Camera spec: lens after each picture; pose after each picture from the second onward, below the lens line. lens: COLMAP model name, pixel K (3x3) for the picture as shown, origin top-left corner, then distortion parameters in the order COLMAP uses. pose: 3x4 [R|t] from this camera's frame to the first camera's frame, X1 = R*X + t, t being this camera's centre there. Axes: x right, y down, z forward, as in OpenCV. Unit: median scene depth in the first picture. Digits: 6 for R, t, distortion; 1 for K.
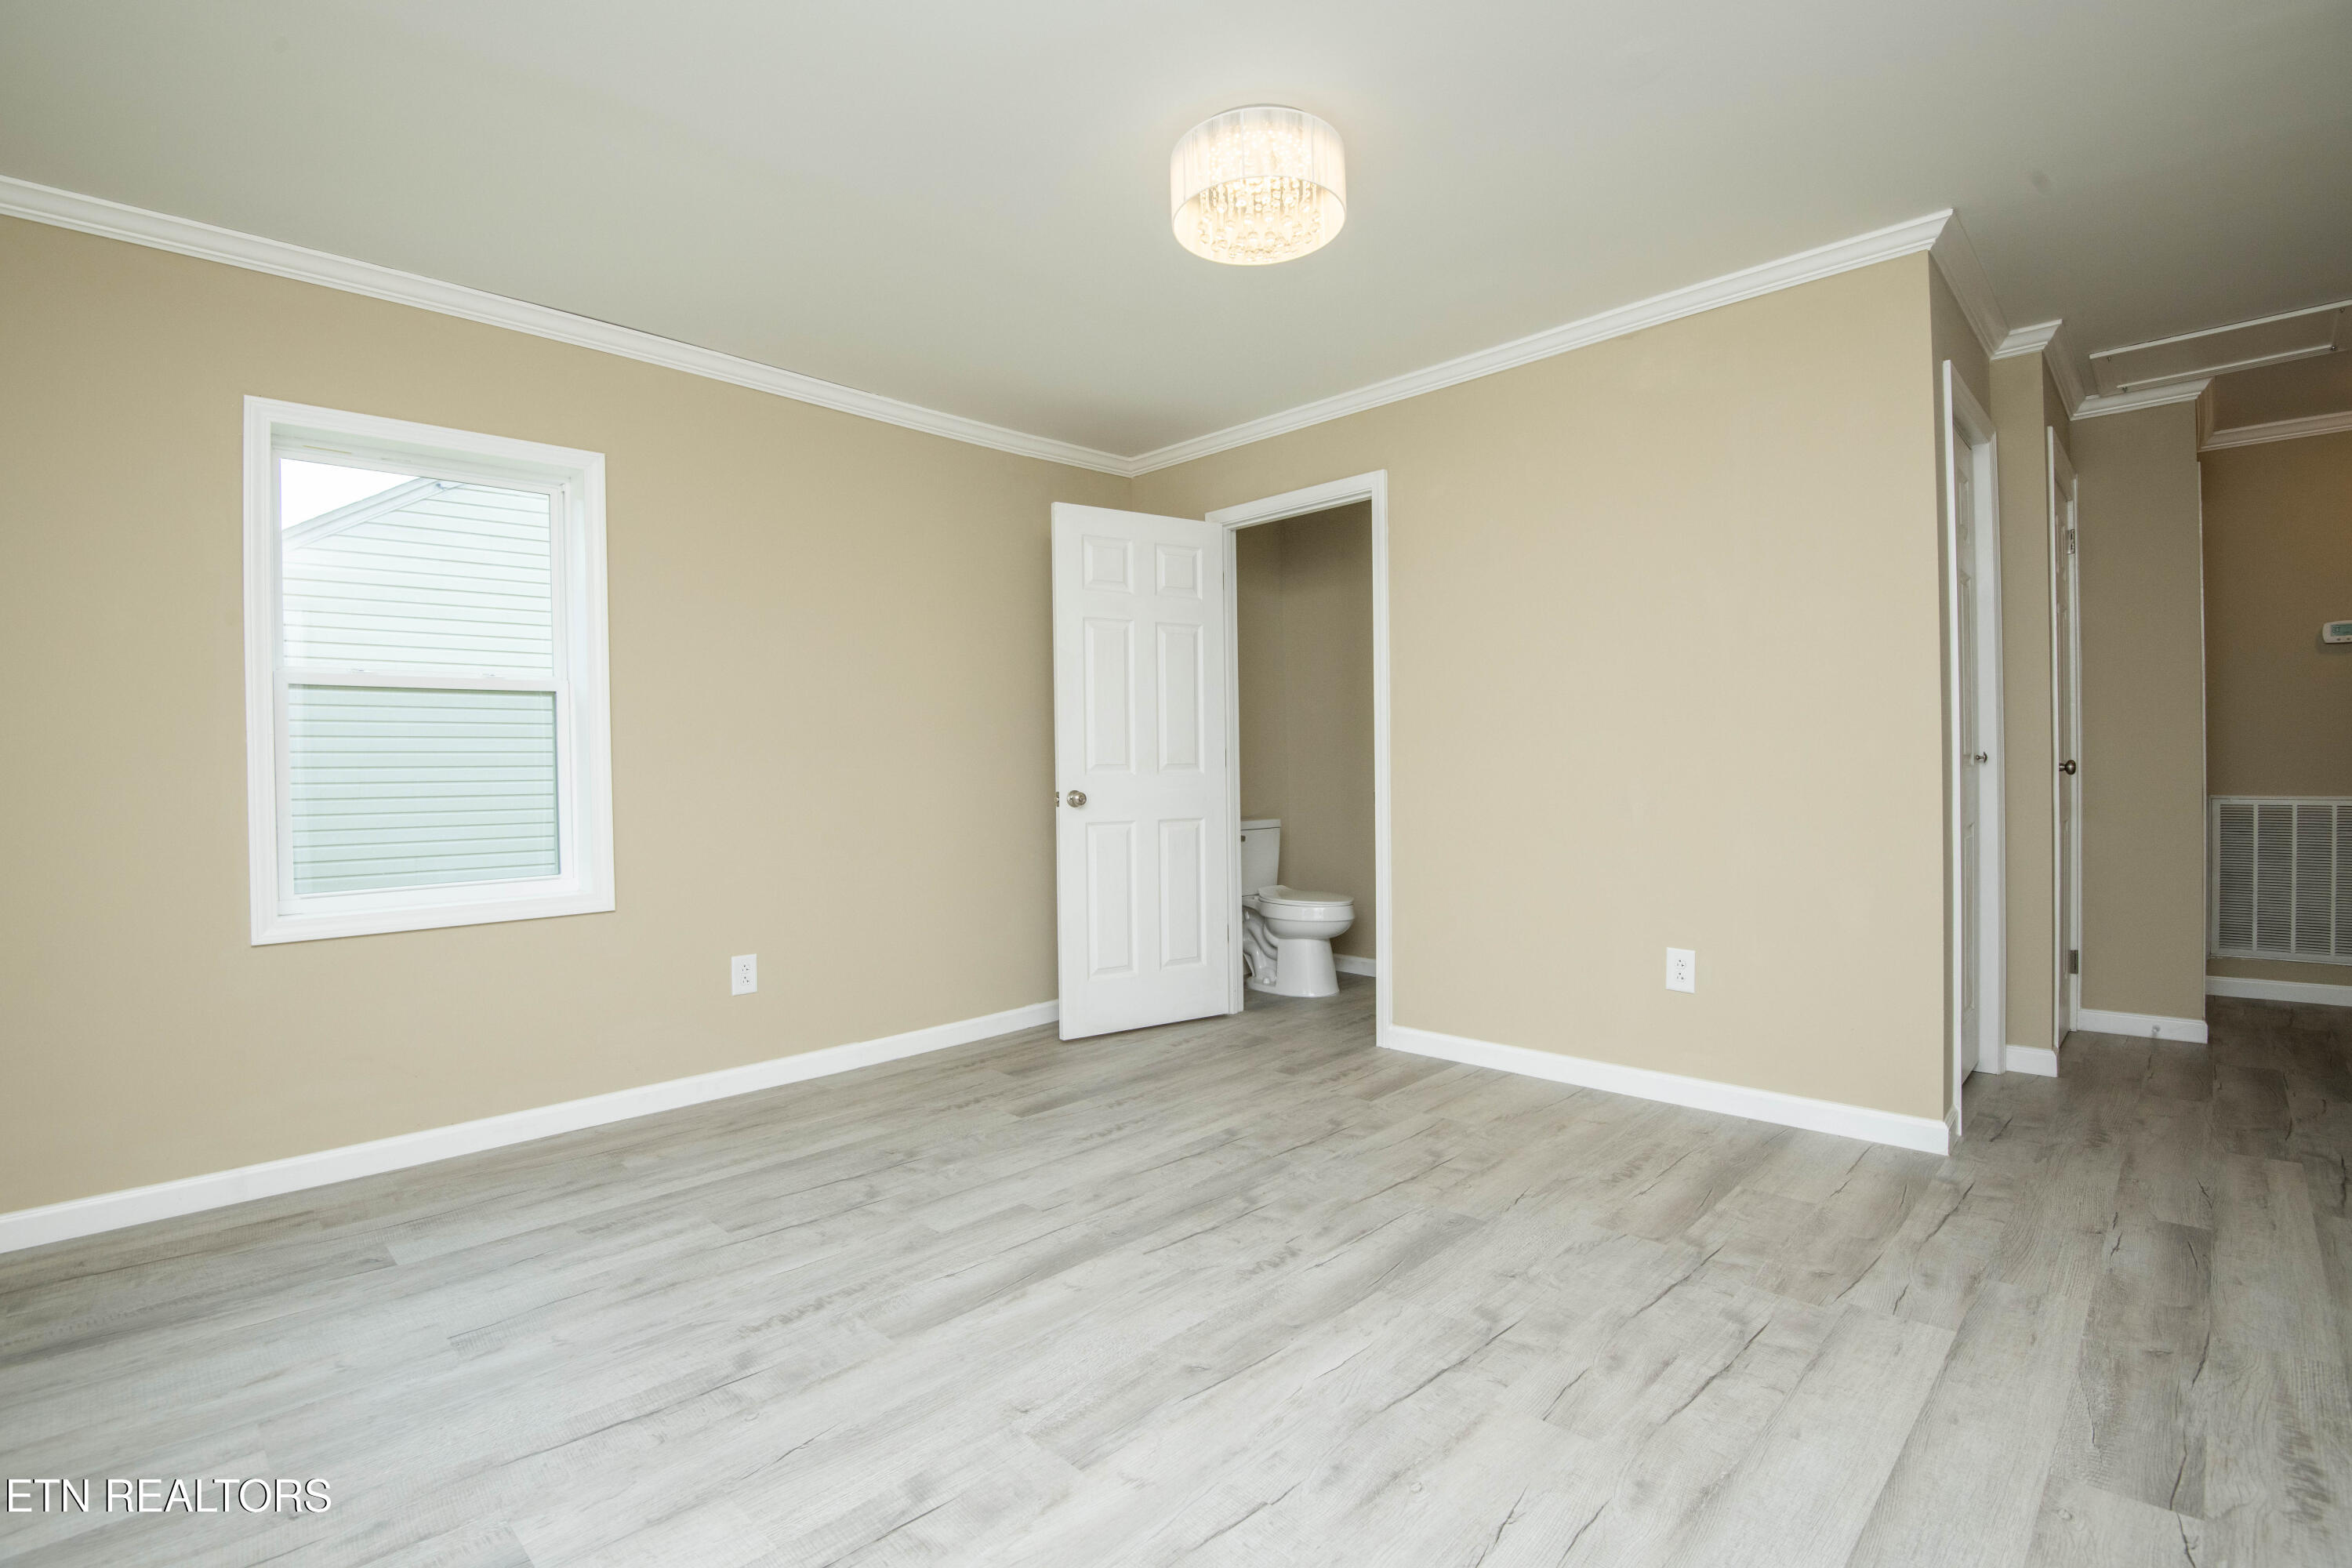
lens RADIAL K [[1088.1, 0, 1184.6], [0, 1088.1, 776.4], [0, 0, 1]] dist [-0.011210, -0.019691]
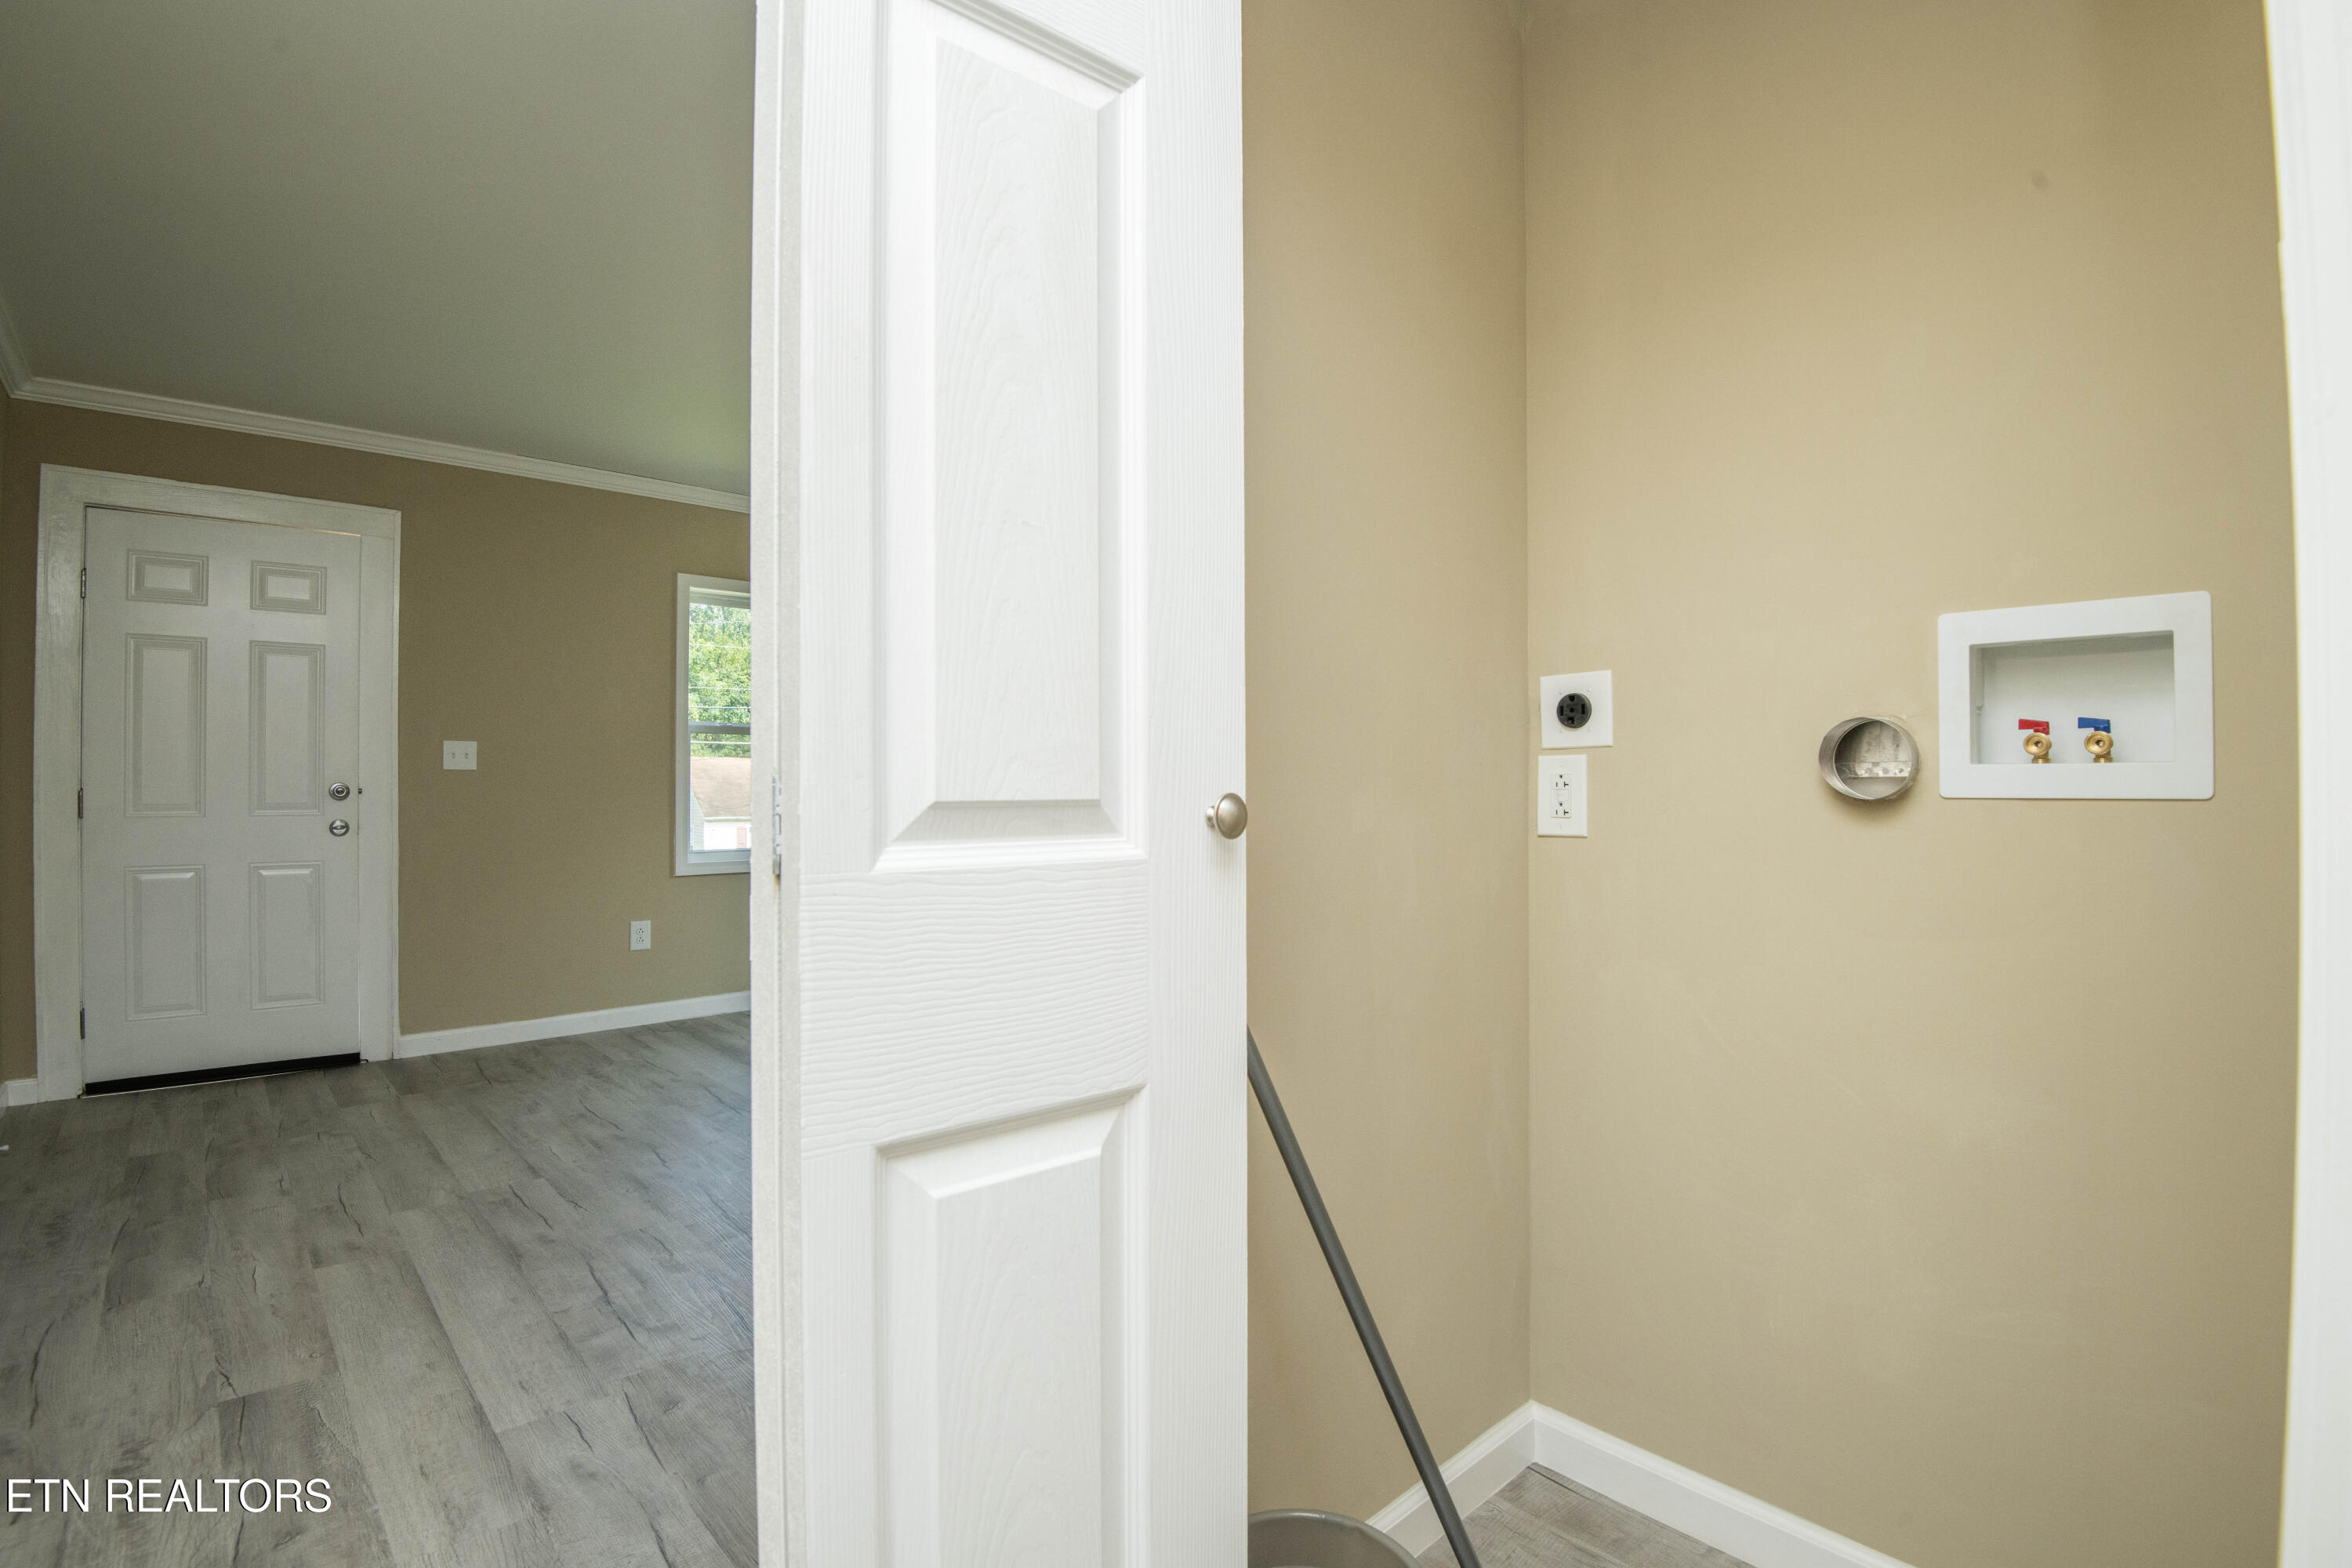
lens RADIAL K [[1086.3, 0, 1184.4], [0, 1086.3, 778.3], [0, 0, 1]] dist [-0.006911, -0.023896]
pose [[-0.046451, 0.011014, -0.998860, 1.136669], [-0.008702, 0.999897, 0.011430, -0.037007], [0.998883, 0.009223, -0.046350, 1.153823]]
